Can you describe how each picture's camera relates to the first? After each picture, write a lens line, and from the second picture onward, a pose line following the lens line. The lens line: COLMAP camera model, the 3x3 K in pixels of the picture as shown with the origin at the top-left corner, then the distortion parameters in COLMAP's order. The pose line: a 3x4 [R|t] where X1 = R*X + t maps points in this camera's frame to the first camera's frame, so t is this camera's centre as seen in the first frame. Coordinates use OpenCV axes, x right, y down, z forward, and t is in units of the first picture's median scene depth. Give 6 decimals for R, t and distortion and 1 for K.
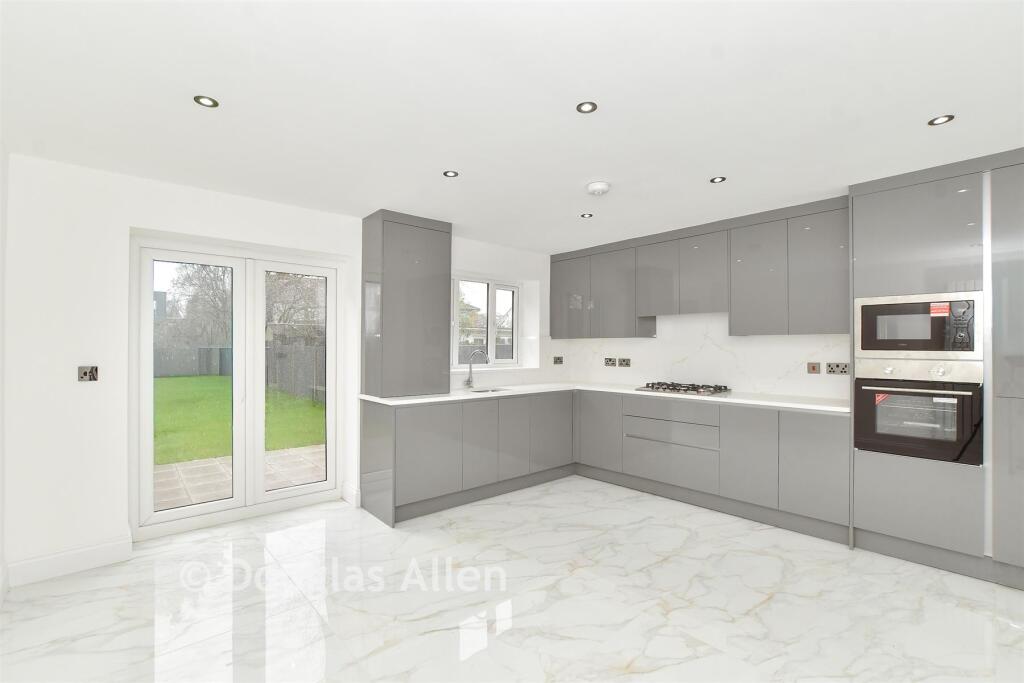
lens RADIAL K [[457.2, 0, 509.2], [0, 457.2, 344.8], [0, 0, 1]] dist [-0.022079, -0.000422]
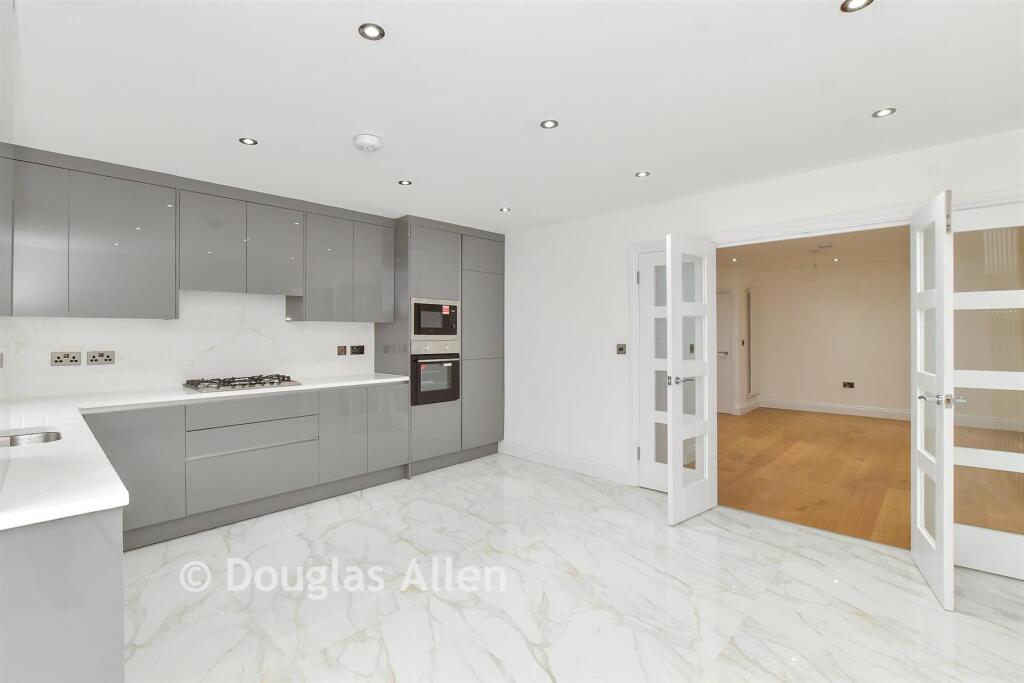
lens RADIAL K [[457.2, 0, 509.5], [0, 457.2, 335.9], [0, 0, 1]] dist [-0.022079, -0.000422]
pose [[-0.080456, -0.005863, 0.996741, -0.663562], [-0.003984, 0.999977, 0.005560, 0.005935], [-0.996750, -0.003524, -0.080478, 0.817028]]
